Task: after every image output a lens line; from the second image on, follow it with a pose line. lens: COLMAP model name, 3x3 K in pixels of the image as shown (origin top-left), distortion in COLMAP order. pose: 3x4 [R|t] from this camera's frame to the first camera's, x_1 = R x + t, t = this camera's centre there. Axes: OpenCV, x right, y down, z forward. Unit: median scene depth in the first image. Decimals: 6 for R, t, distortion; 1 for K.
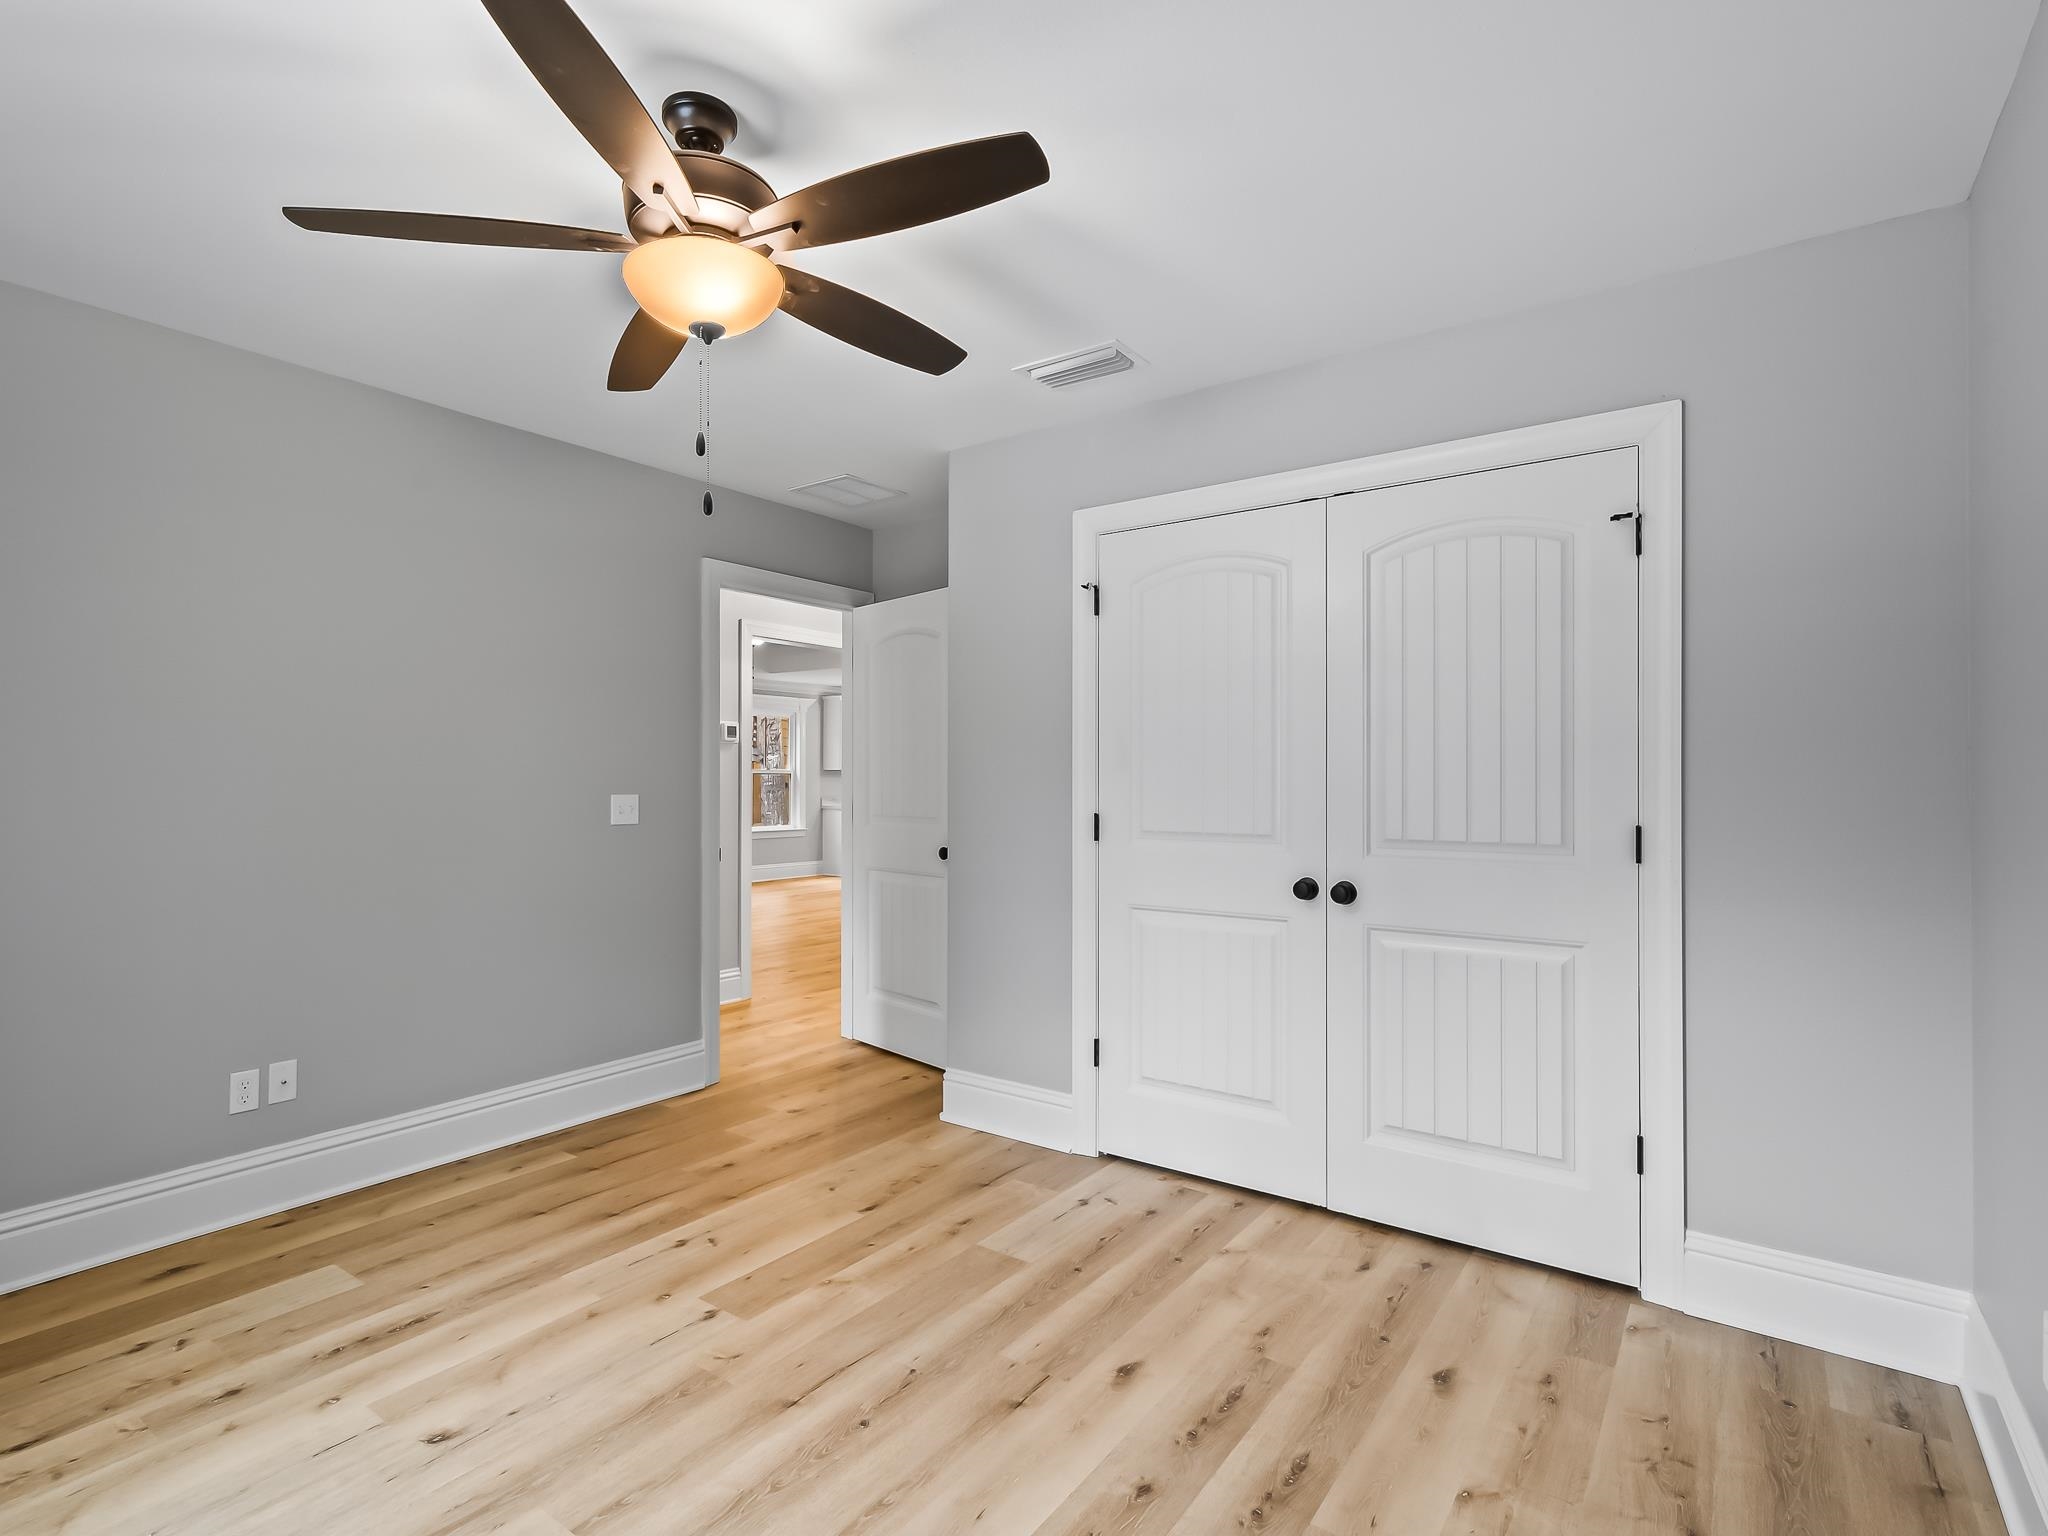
lens RADIAL K [[1003.2, 0, 1015.7], [0, 1003.2, 779.0], [0, 0, 1]] dist [0.010523, -0.001026]
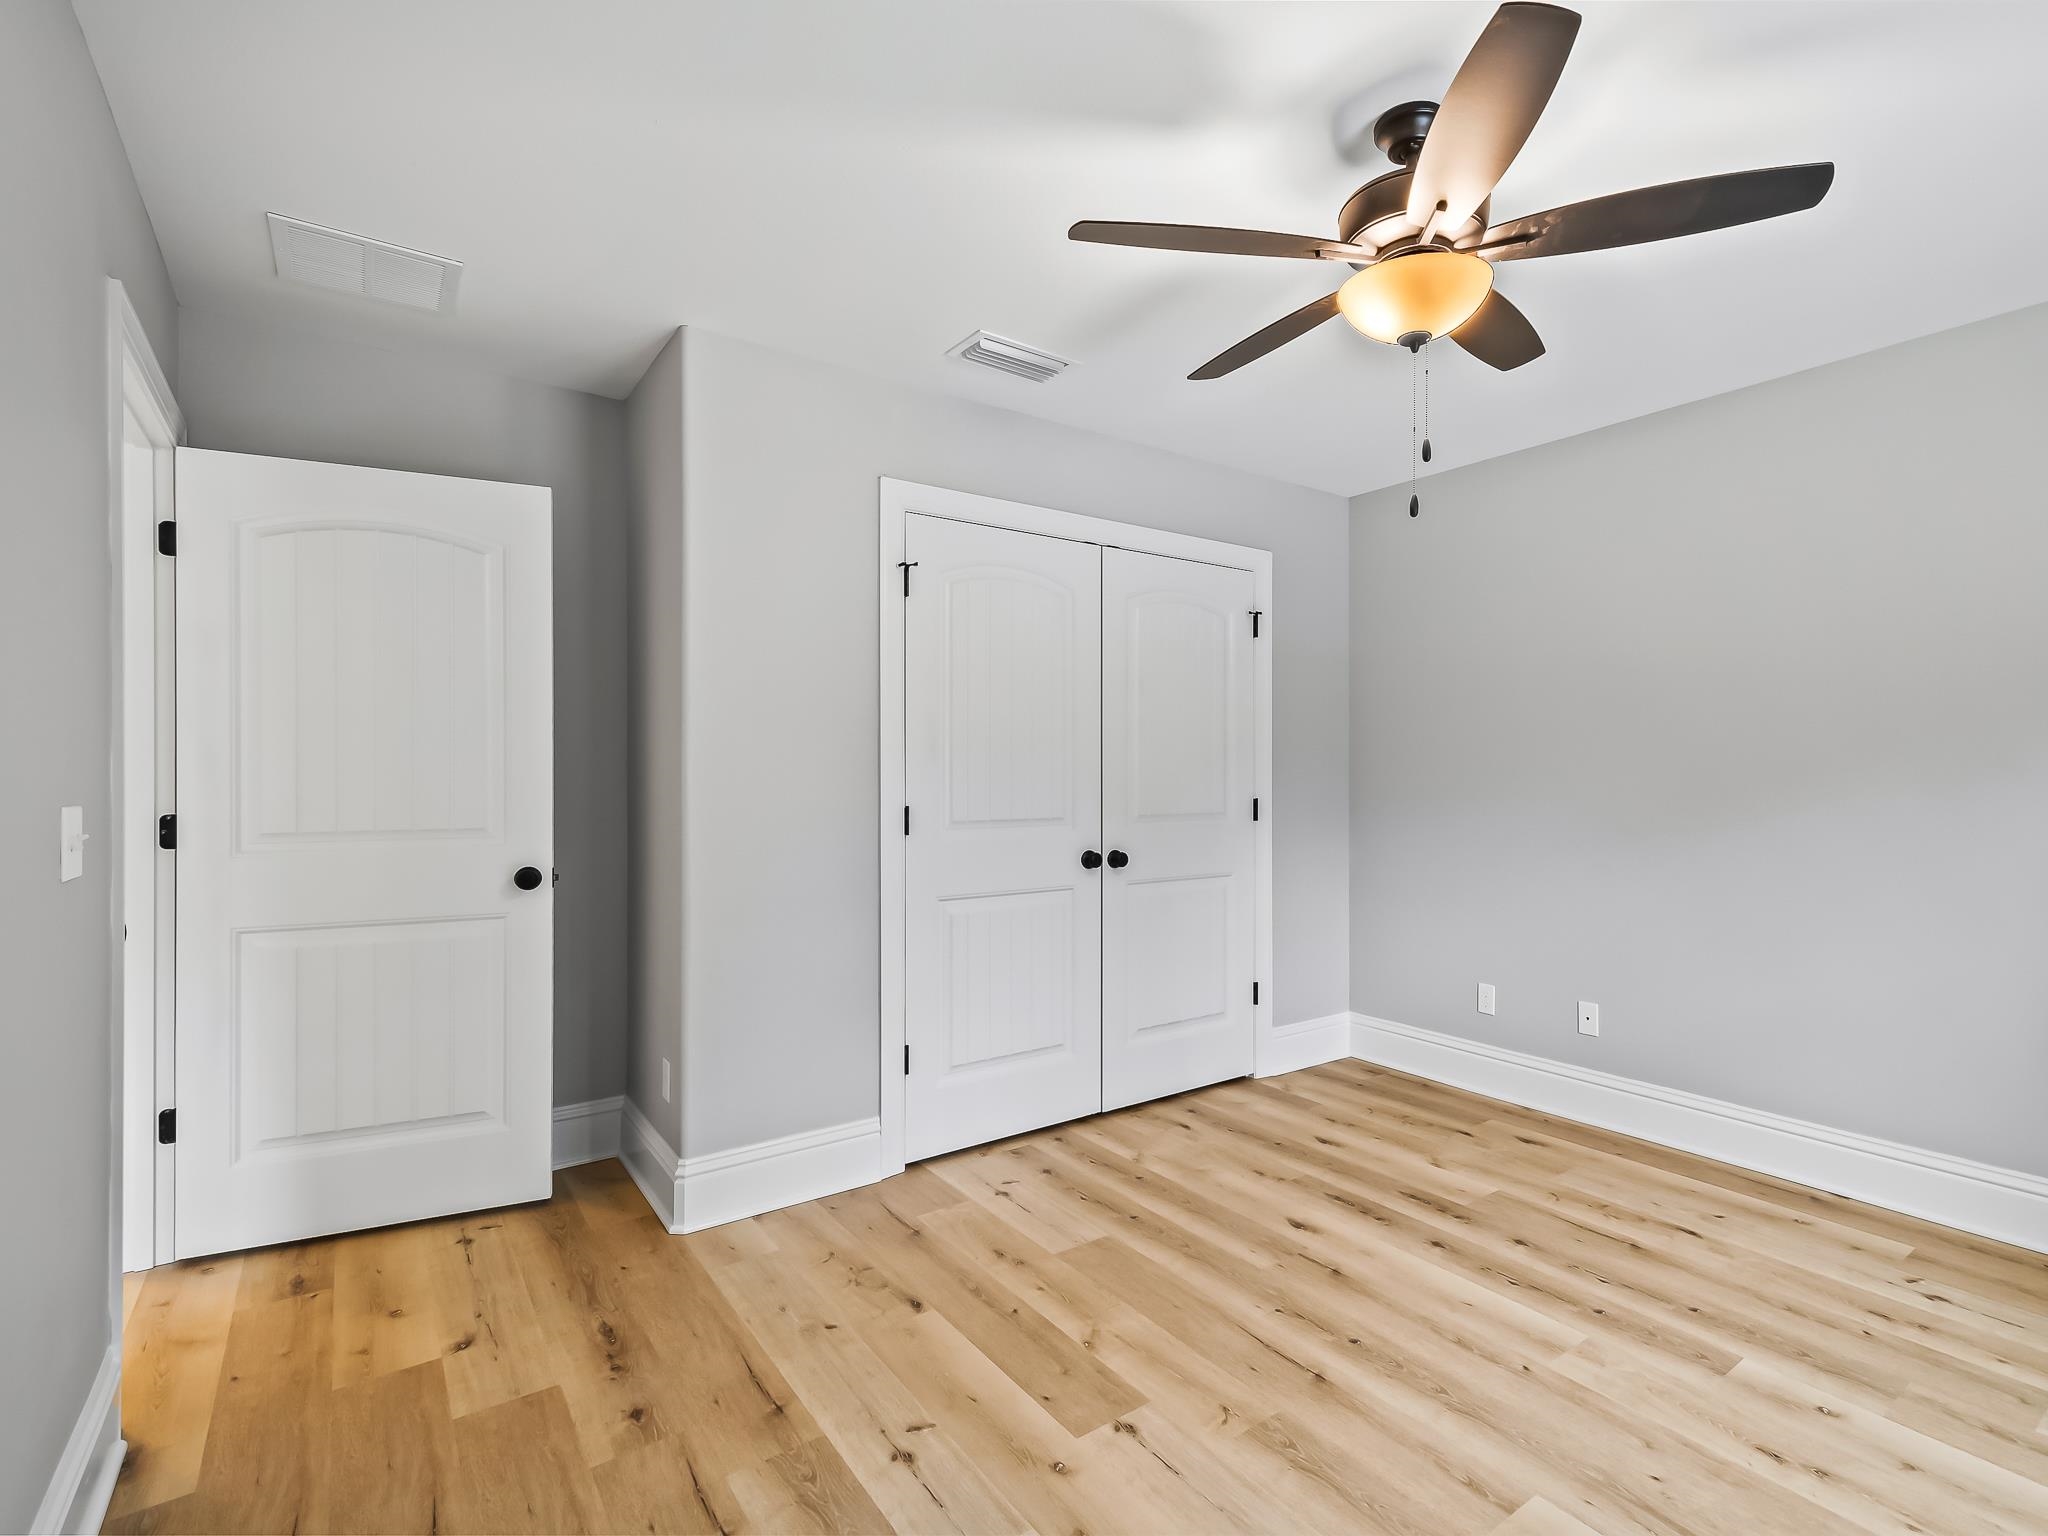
lens RADIAL K [[1002.8, 0, 1090.7], [0, 1002.8, 774.0], [0, 0, 1]] dist [0.012966, -0.001947]
pose [[0.293935, -0.003182, 0.955820, -0.960960], [-0.001348, 0.999992, 0.003743, -0.000070], [-0.955825, -0.002389, 0.293928, 0.695330]]
